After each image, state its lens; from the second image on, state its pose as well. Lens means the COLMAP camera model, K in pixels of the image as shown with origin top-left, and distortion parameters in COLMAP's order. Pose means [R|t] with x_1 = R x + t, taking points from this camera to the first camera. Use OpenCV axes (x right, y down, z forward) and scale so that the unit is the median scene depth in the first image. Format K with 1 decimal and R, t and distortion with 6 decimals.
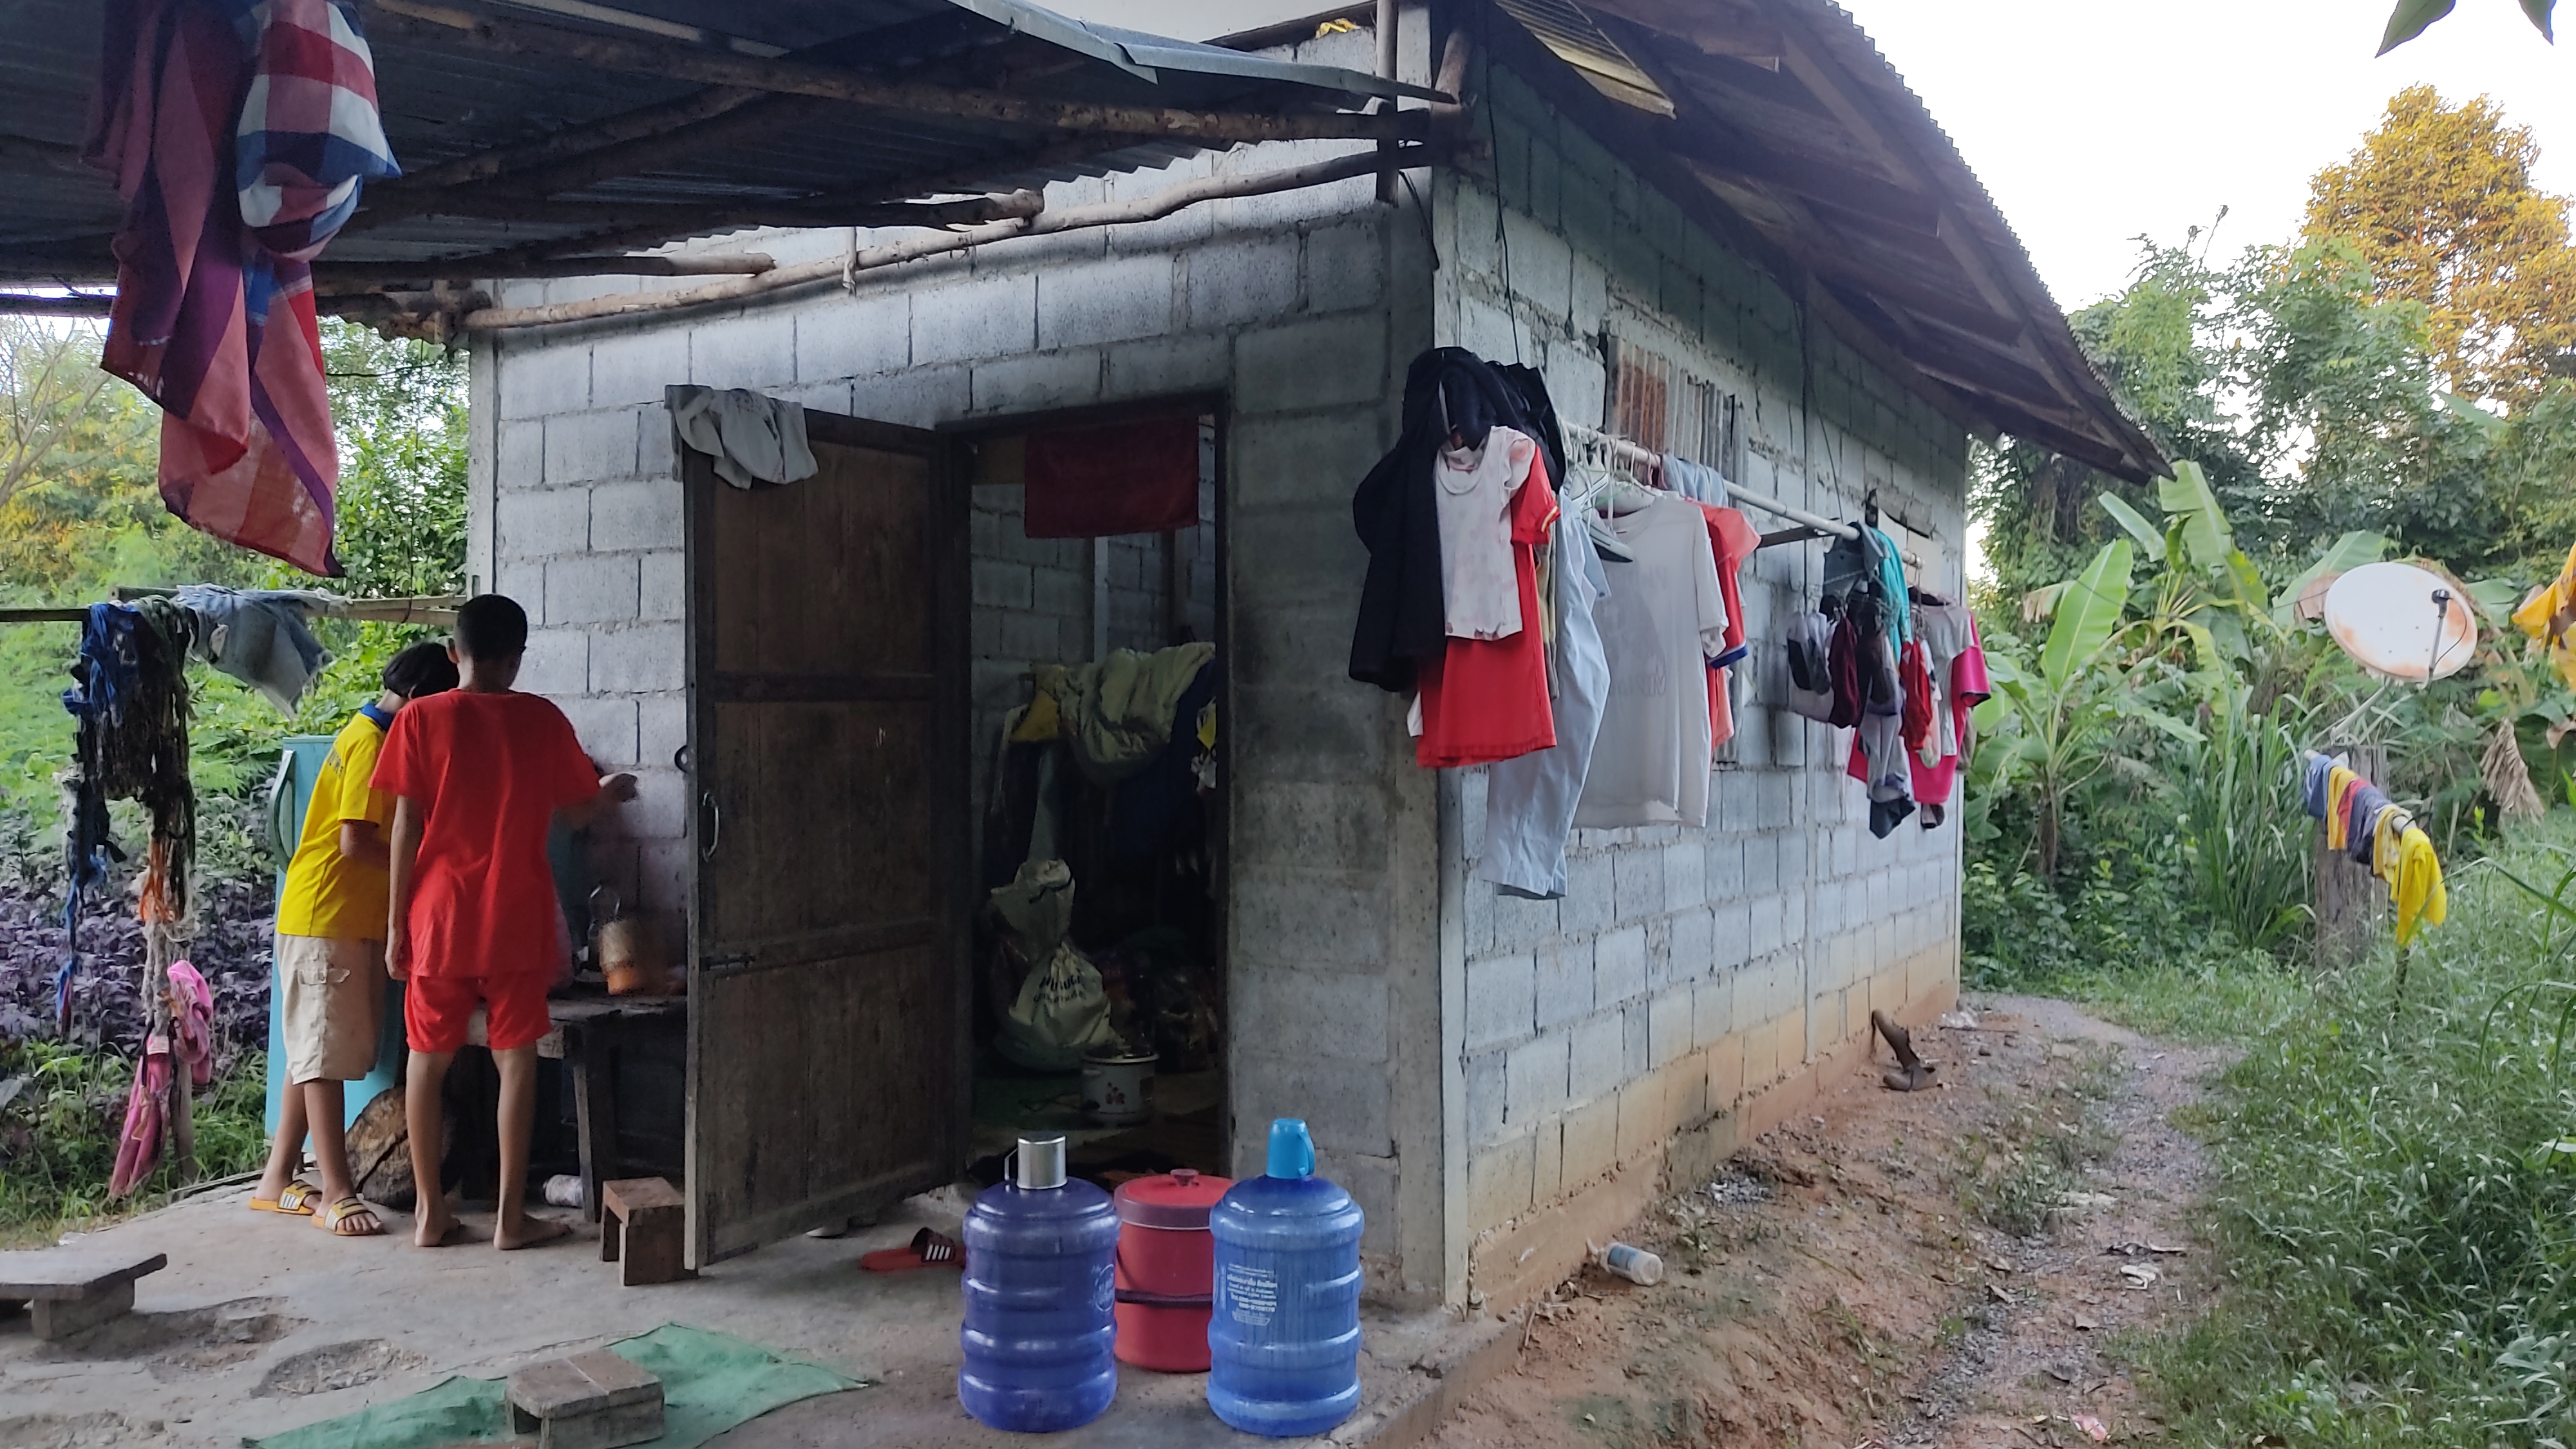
lens RADIAL K [[1980.4, 0, 1284.6], [0, 1980.4, 733.0], [0, 0, 1]] dist [0.041736, -0.018120]
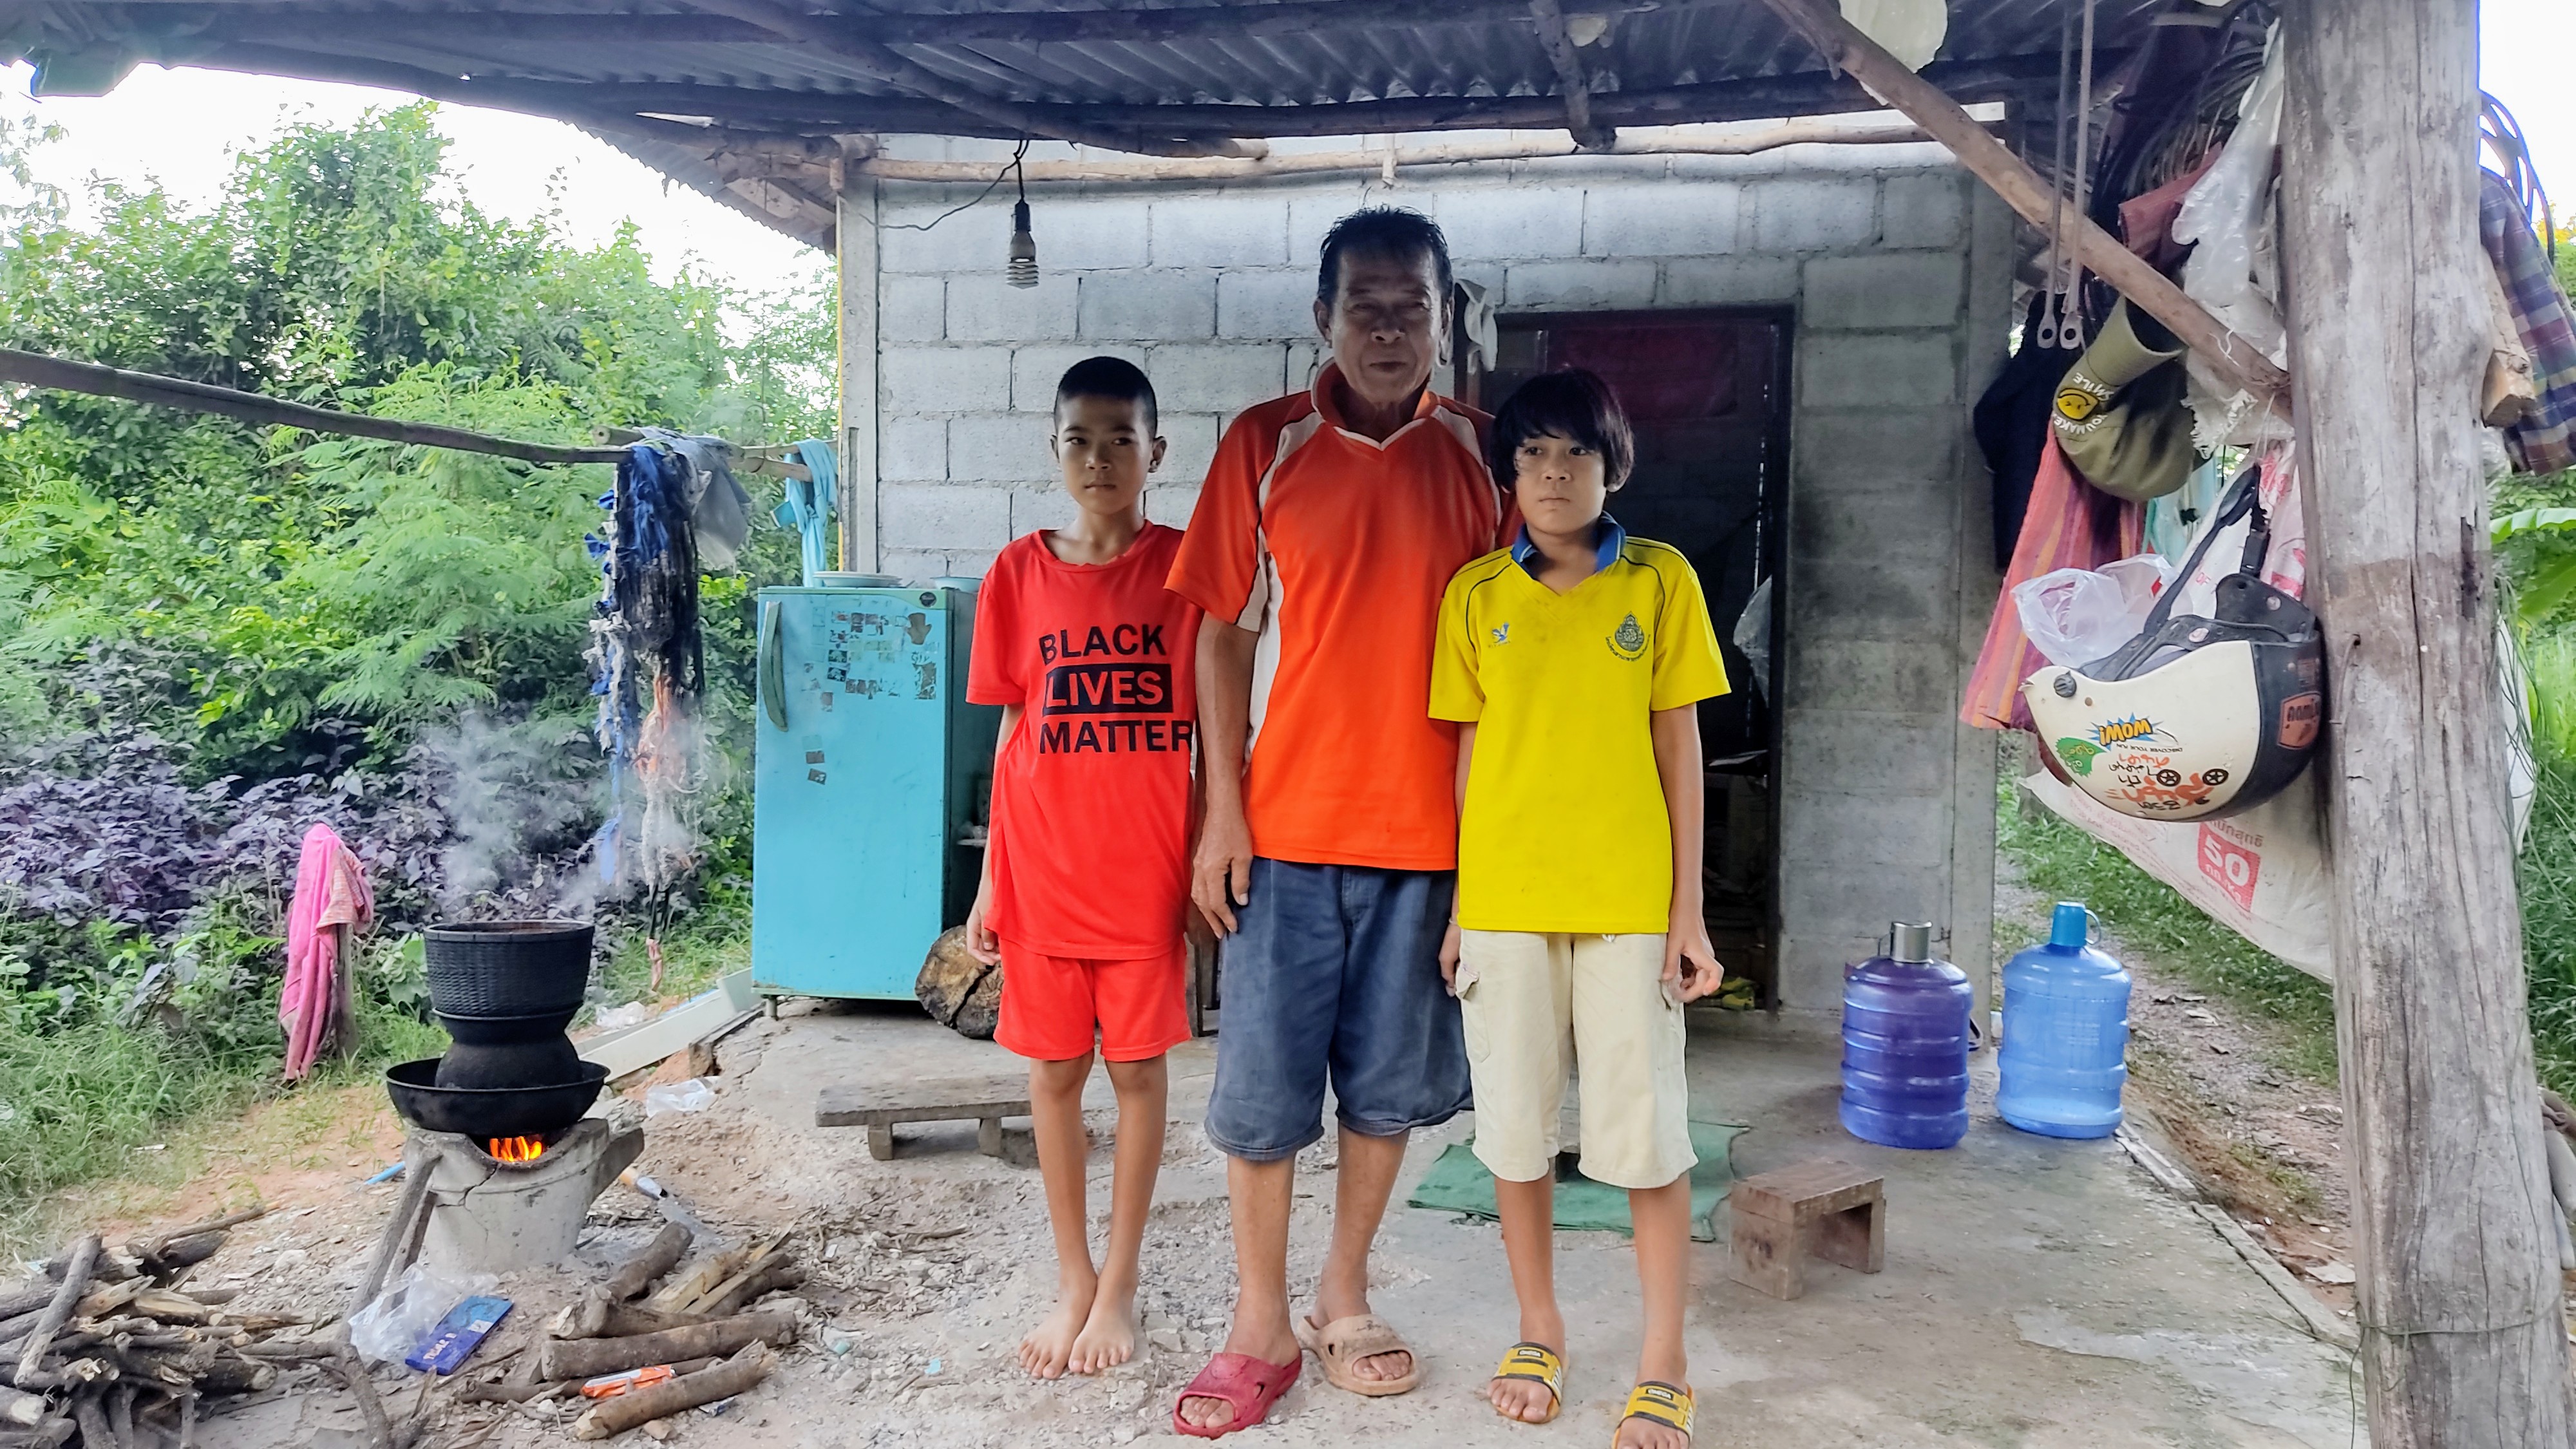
lens RADIAL K [[1980.4, 0, 1312.8], [0, 1980.4, 745.4], [0, 0, 1]] dist [0.041736, -0.018120]
pose [[0.942033, -0.007444, 0.335437, -0.698286], [-0.016031, 0.997613, 0.067161, 0.012198], [-0.335136, -0.068645, 0.939666, -0.032648]]
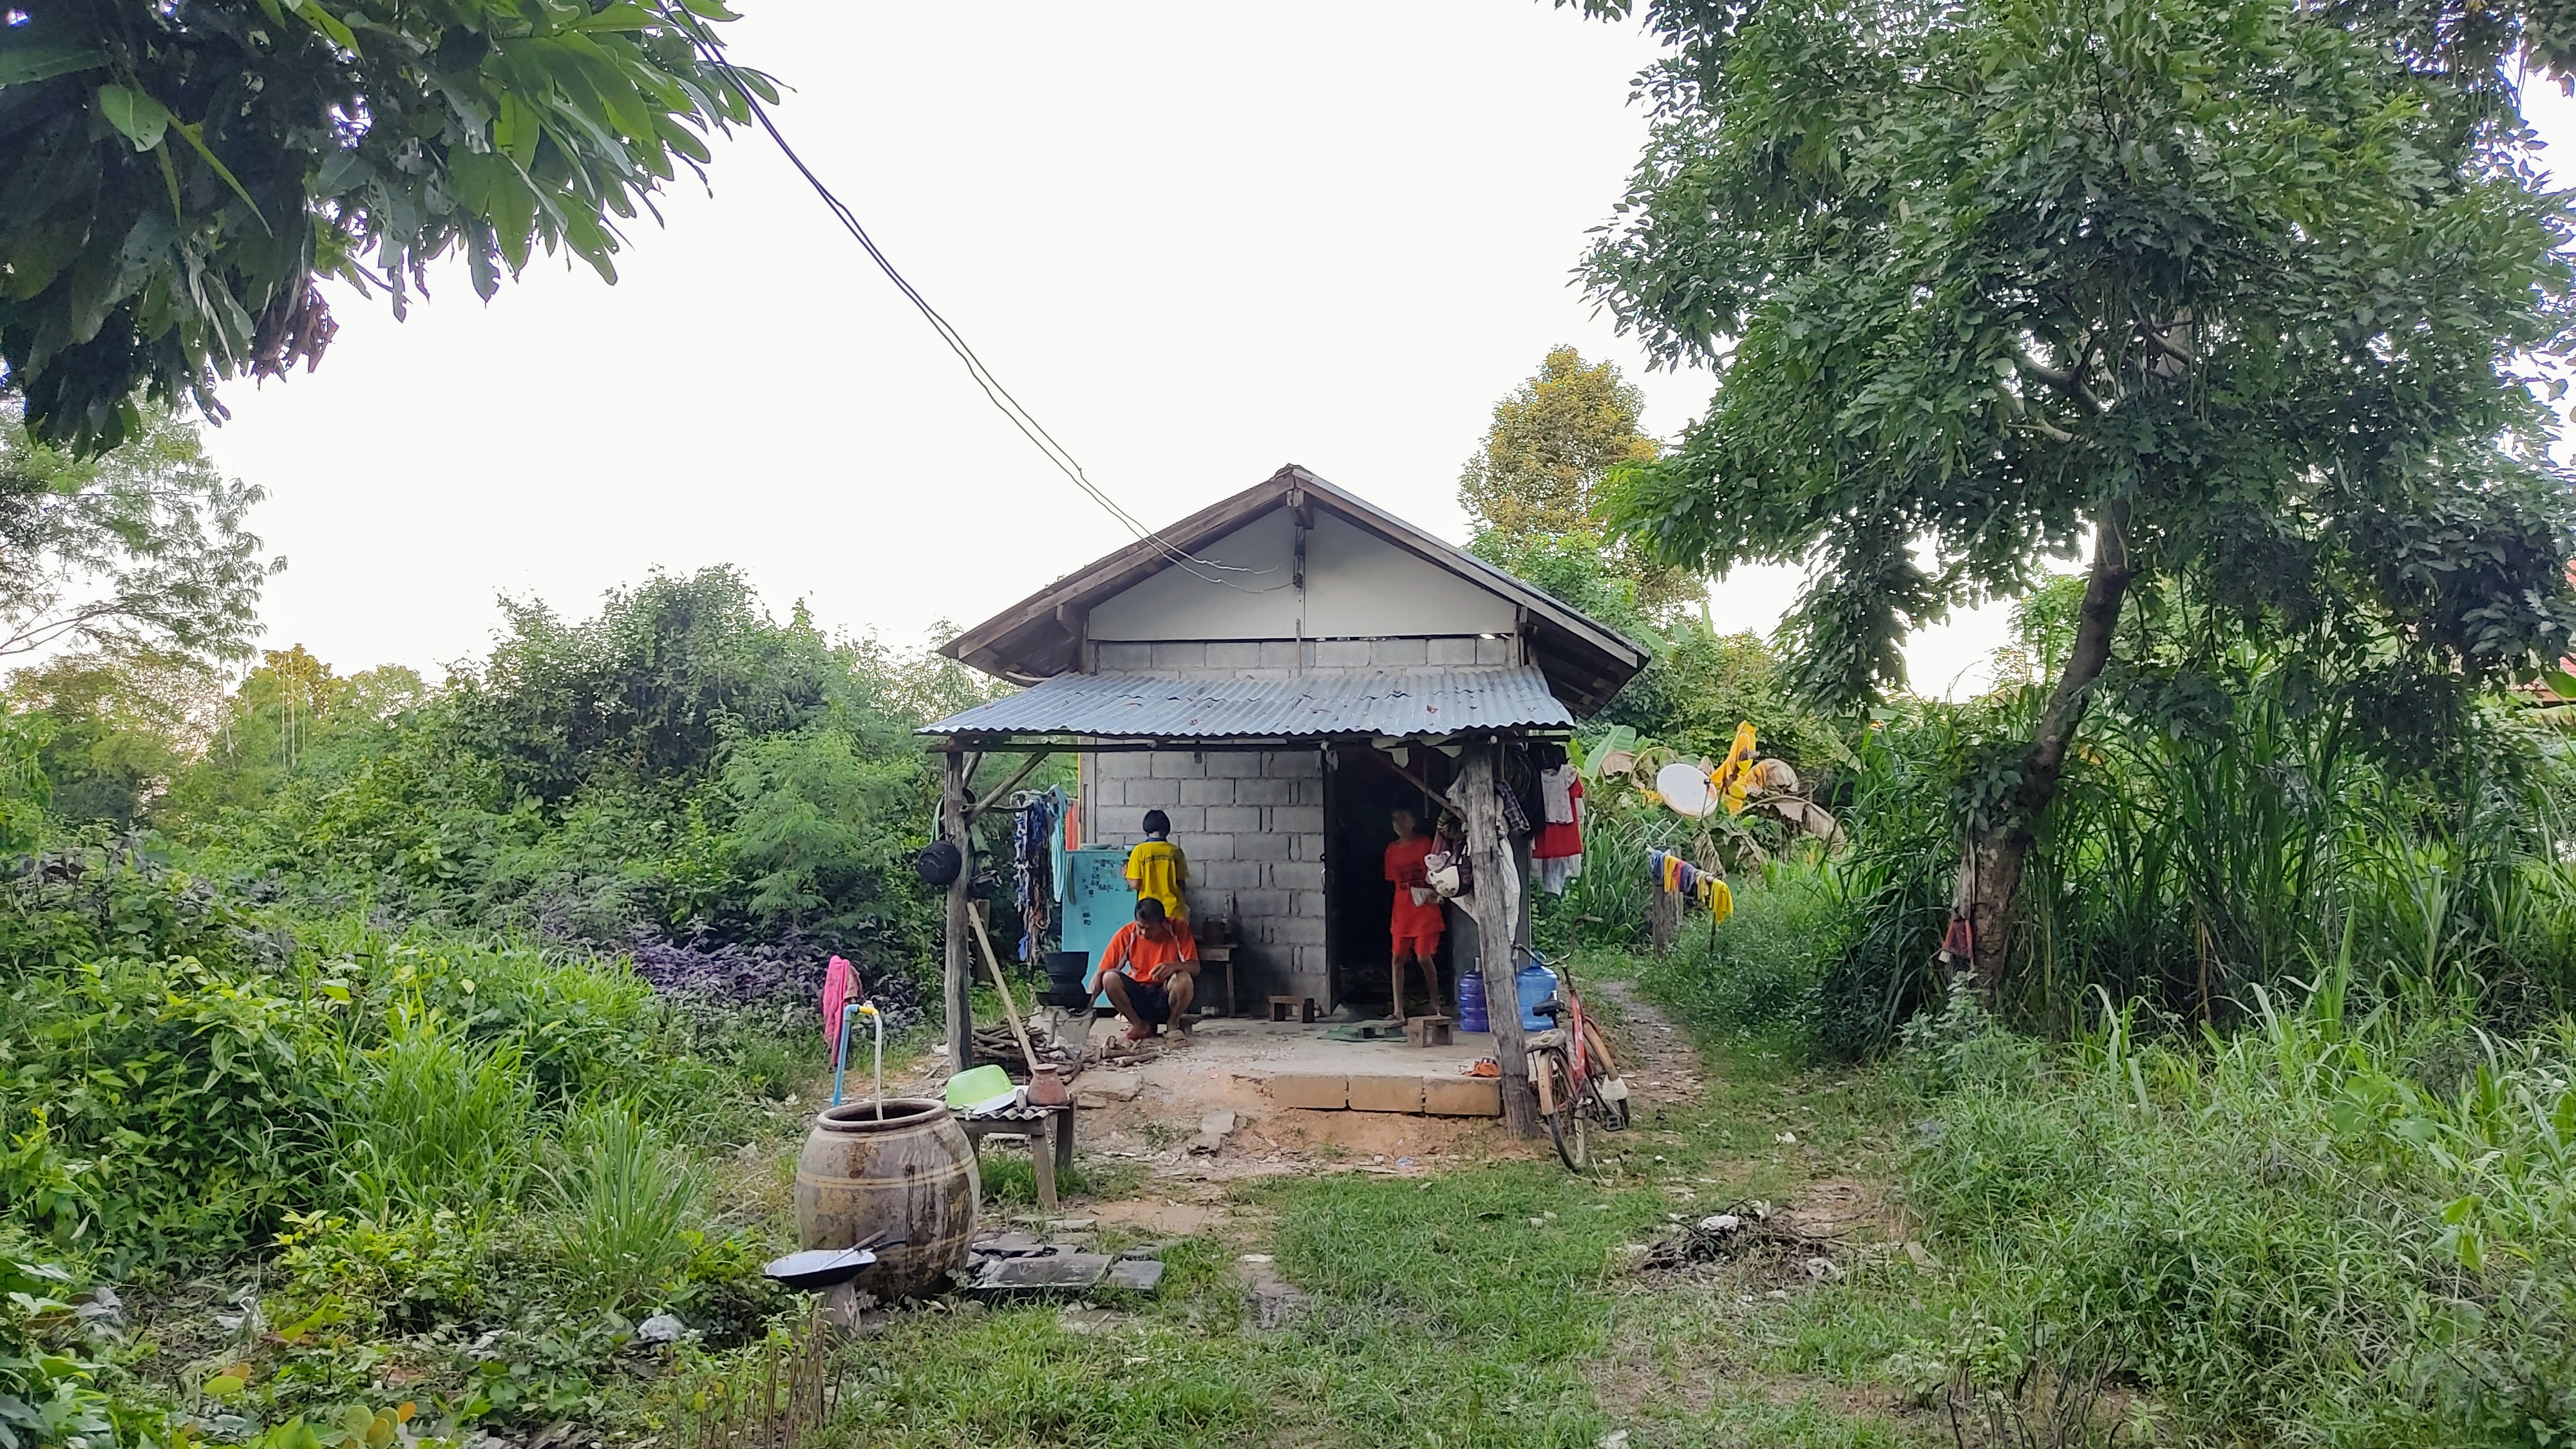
lens RADIAL K [[1980.4, 0, 1282.6], [0, 1980.4, 717.7], [0, 0, 1]] dist [0.041736, -0.018120]
pose [[0.923997, 0.018738, 0.381939, -1.525426], [0.003106, 0.998398, -0.056496, -0.031451], [-0.382386, 0.053389, 0.922459, -1.873914]]
